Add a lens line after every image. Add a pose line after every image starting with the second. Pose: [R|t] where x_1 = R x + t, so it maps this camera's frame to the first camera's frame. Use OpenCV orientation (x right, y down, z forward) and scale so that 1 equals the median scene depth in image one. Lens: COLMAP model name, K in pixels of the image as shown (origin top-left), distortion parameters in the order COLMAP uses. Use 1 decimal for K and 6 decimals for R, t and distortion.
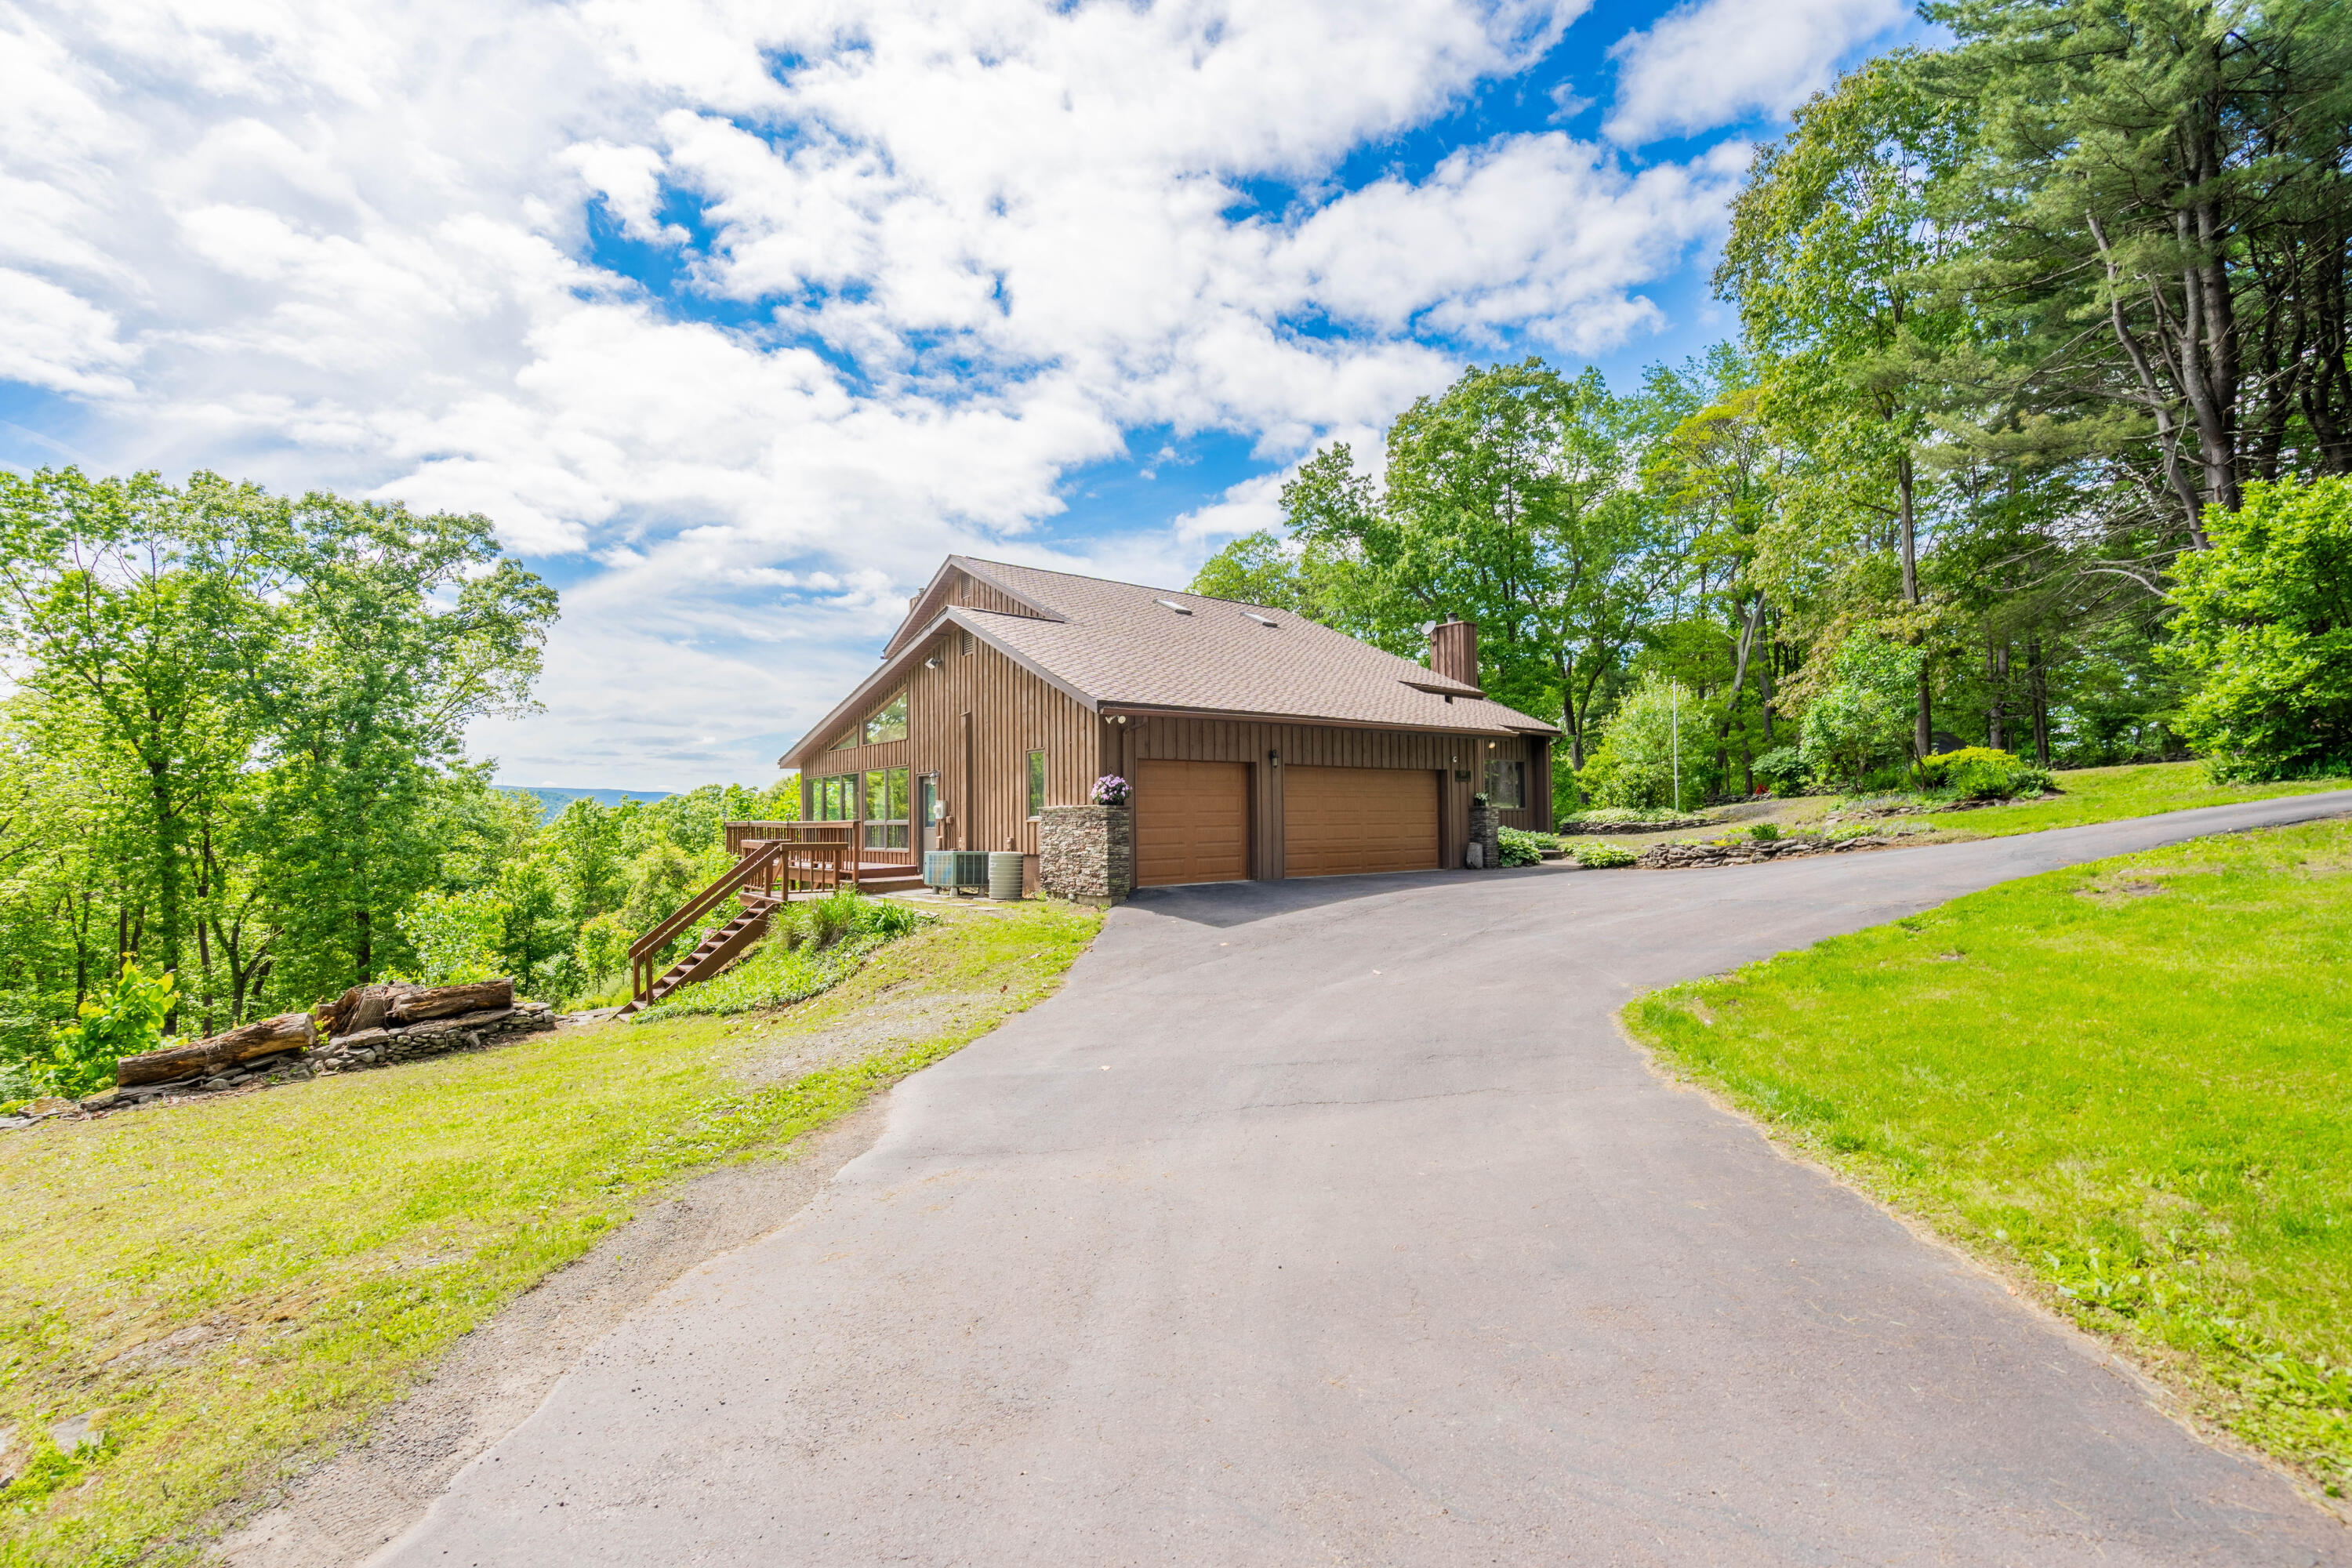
lens RADIAL K [[1053.6, 0, 1187.4], [0, 1053.6, 779.5], [0, 0, 1]] dist [-0.007179, 0.003535]
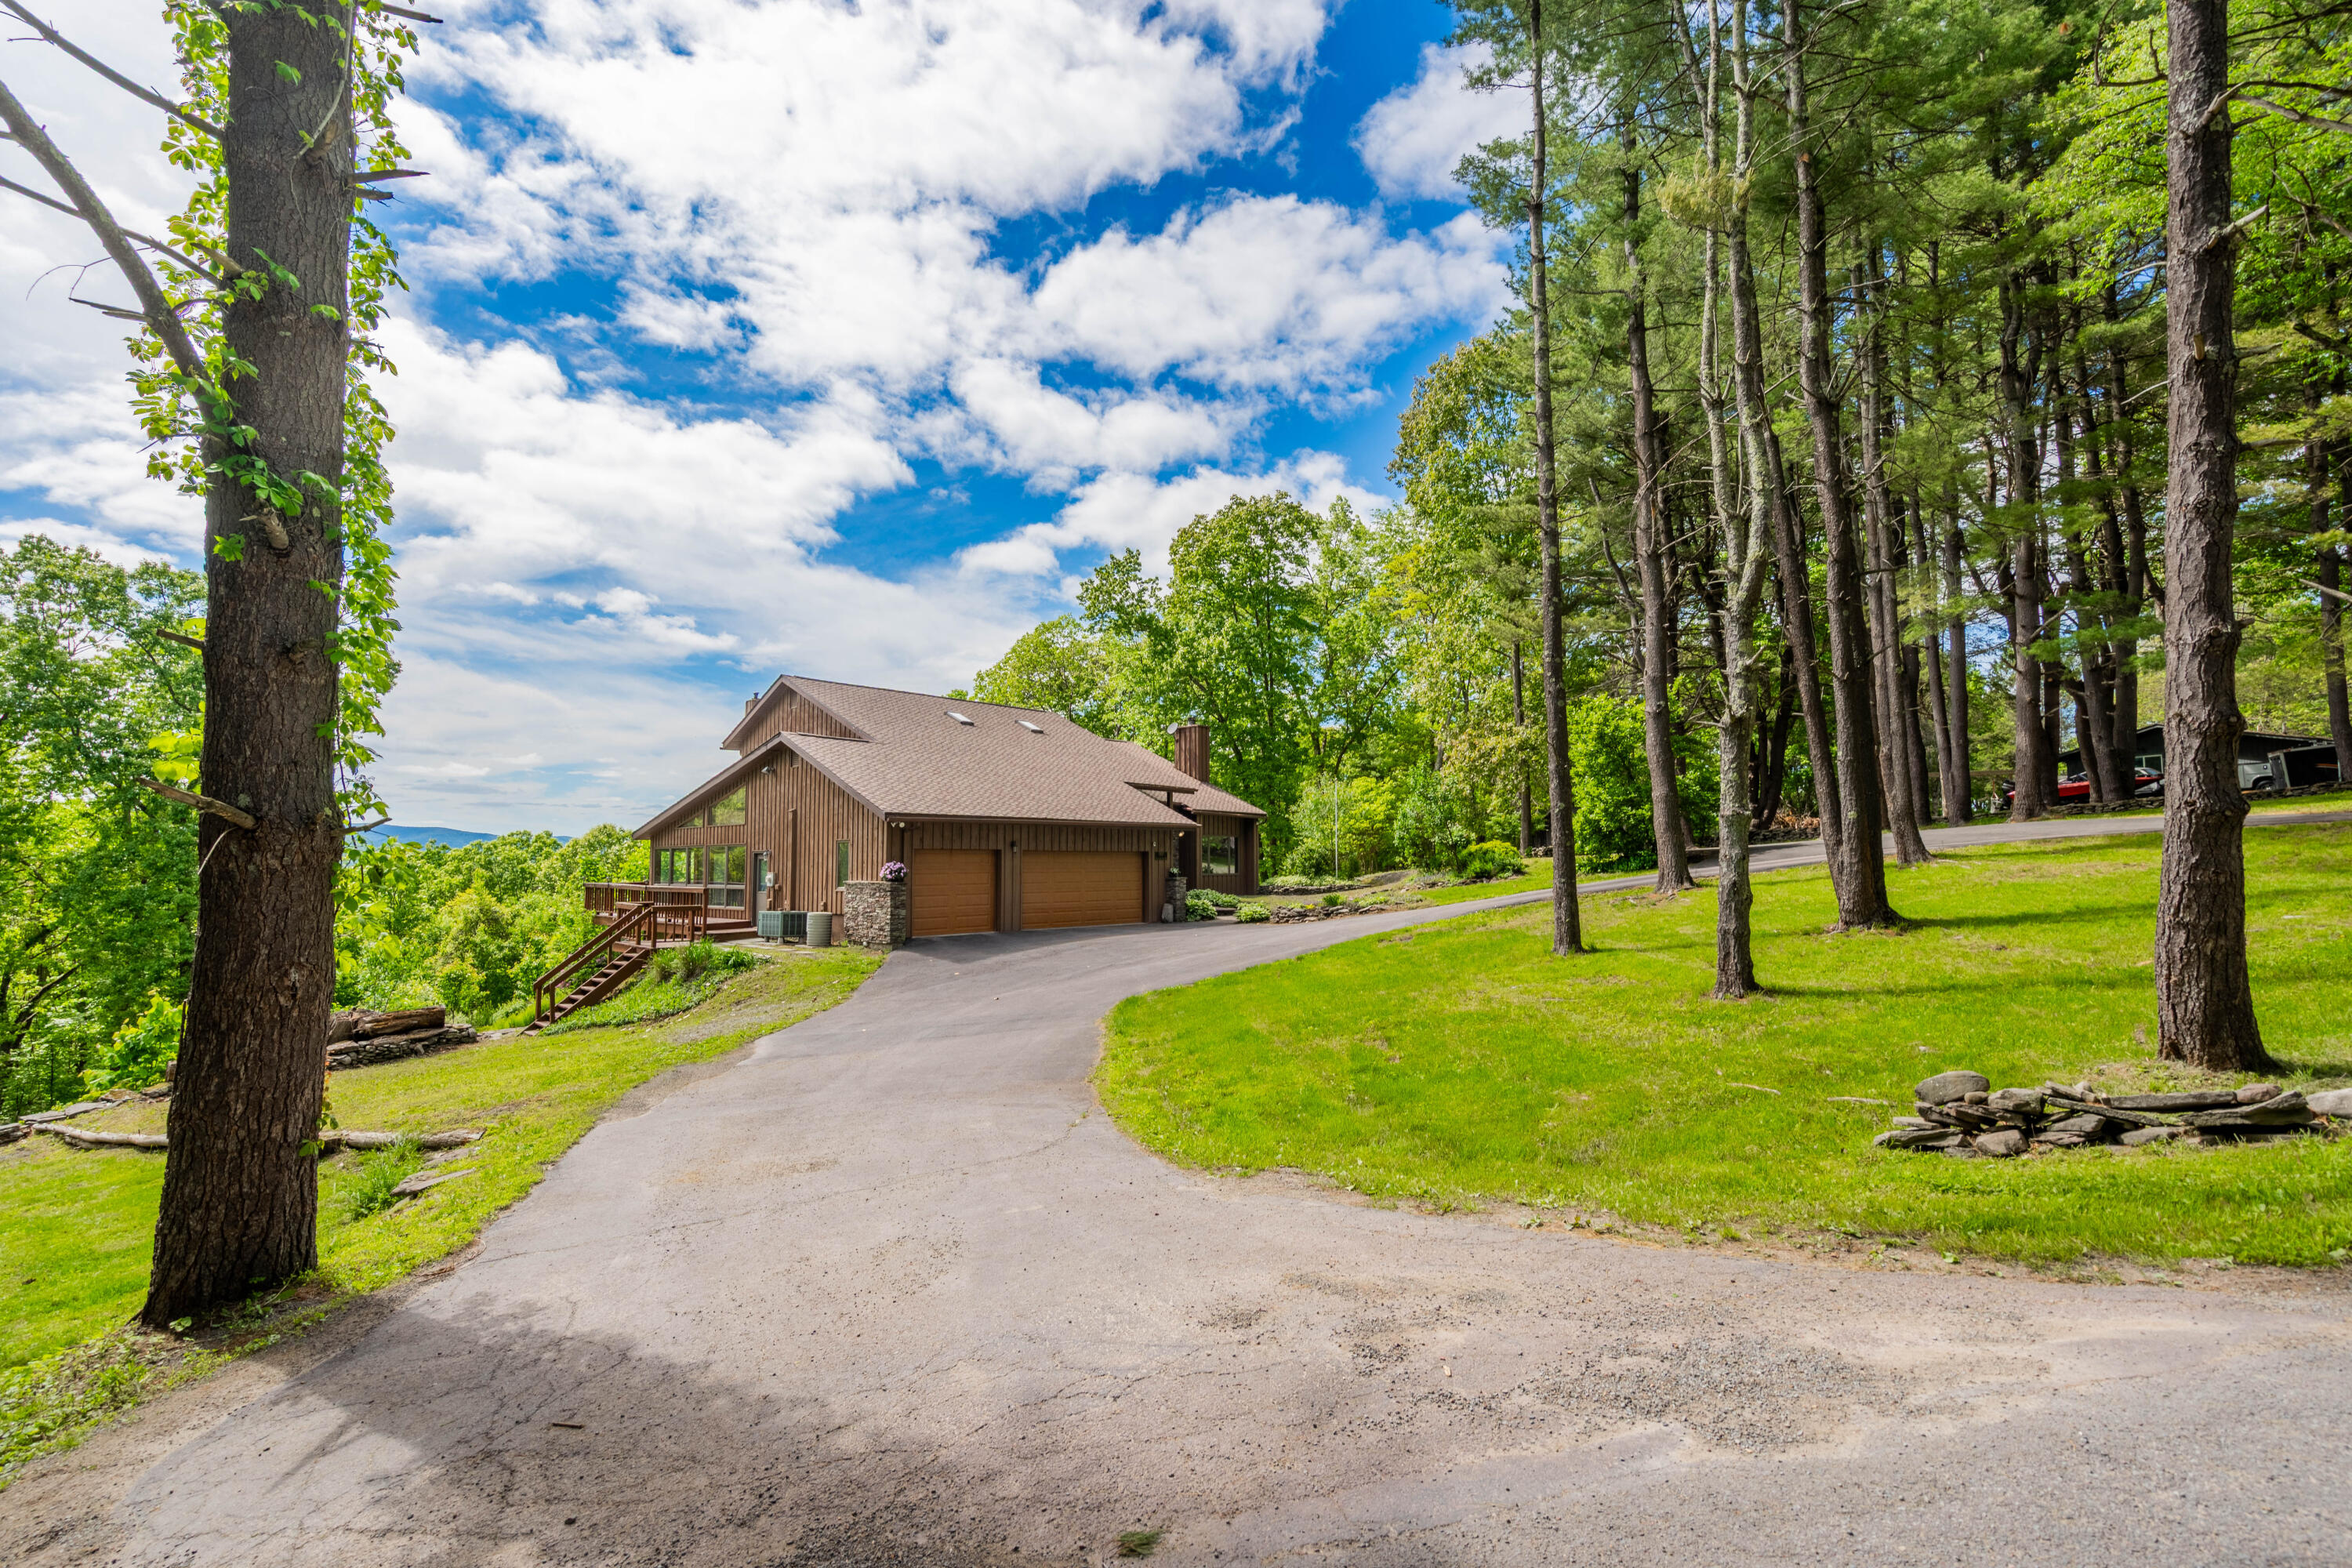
lens RADIAL K [[1053.6, 0, 1182.3], [0, 1053.6, 797.9], [0, 0, 1]] dist [-0.007179, 0.003535]
pose [[0.988146, 0.016331, 0.152643, 0.081008], [-0.012728, 0.999617, -0.024554, -0.050602], [-0.152985, 0.022320, 0.987976, -0.425472]]
